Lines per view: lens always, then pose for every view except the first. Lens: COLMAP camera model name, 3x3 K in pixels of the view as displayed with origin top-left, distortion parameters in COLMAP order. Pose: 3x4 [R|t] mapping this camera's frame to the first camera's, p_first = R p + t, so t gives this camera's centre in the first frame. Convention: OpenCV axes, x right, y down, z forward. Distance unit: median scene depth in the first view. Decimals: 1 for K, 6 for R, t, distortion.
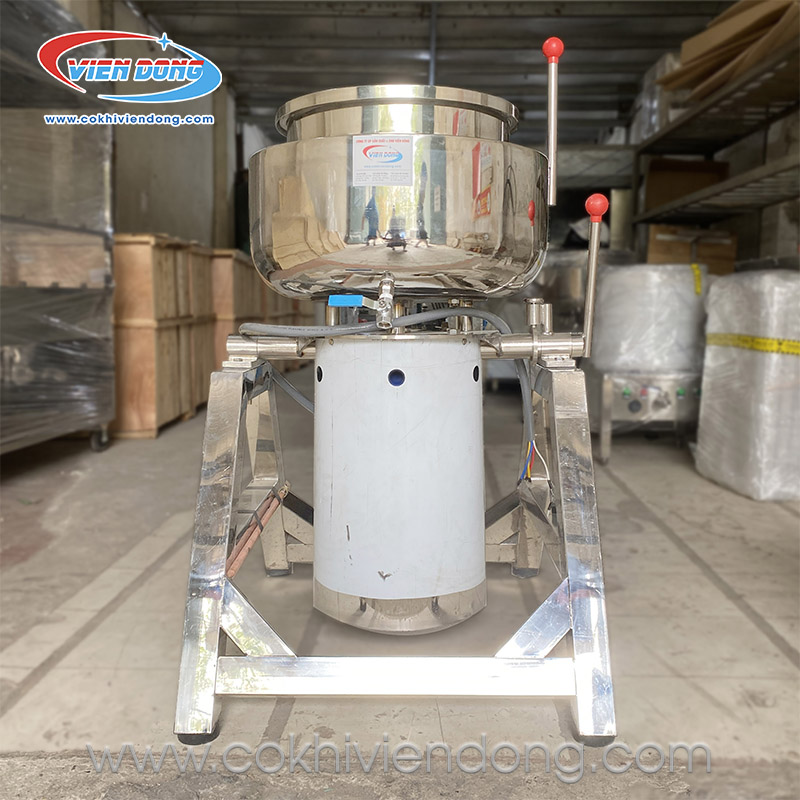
lens RADIAL K [[838.6, 0, 402.7], [0, 838.6, 390.2], [0, 0, 1]] dist [-0.011348, -0.008630]
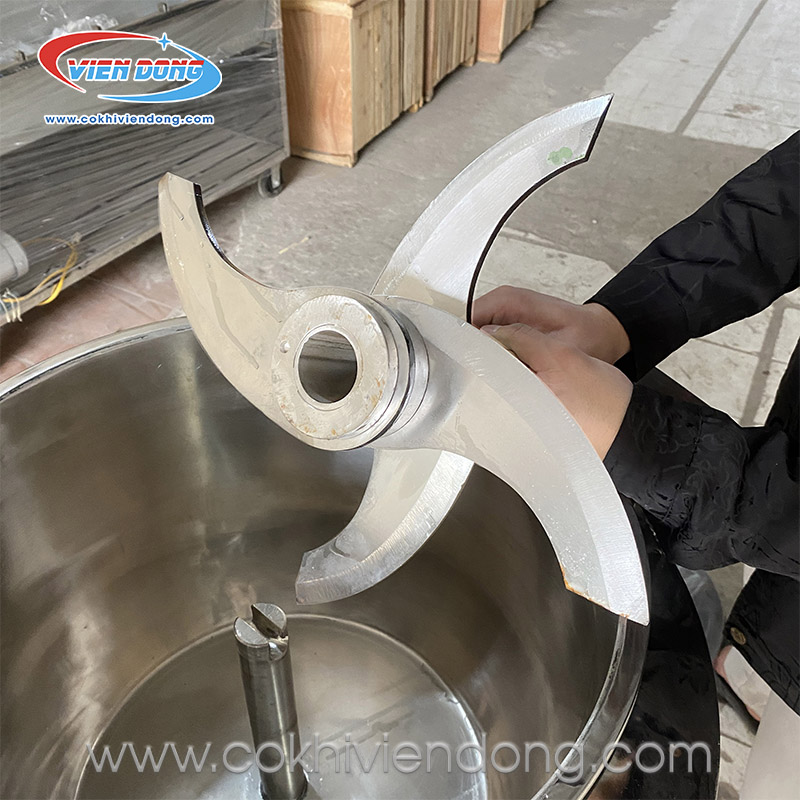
lens RADIAL K [[809.6, 0, 405.5], [0, 809.6, 390.2], [0, 0, 1]] dist [-0.011380, -0.004373]
pose [[0.907906, 0.283346, -0.308904, 0.036500], [-0.054725, 0.810751, 0.582828, -0.213152], [0.415586, -0.512248, 0.751592, 0.360749]]
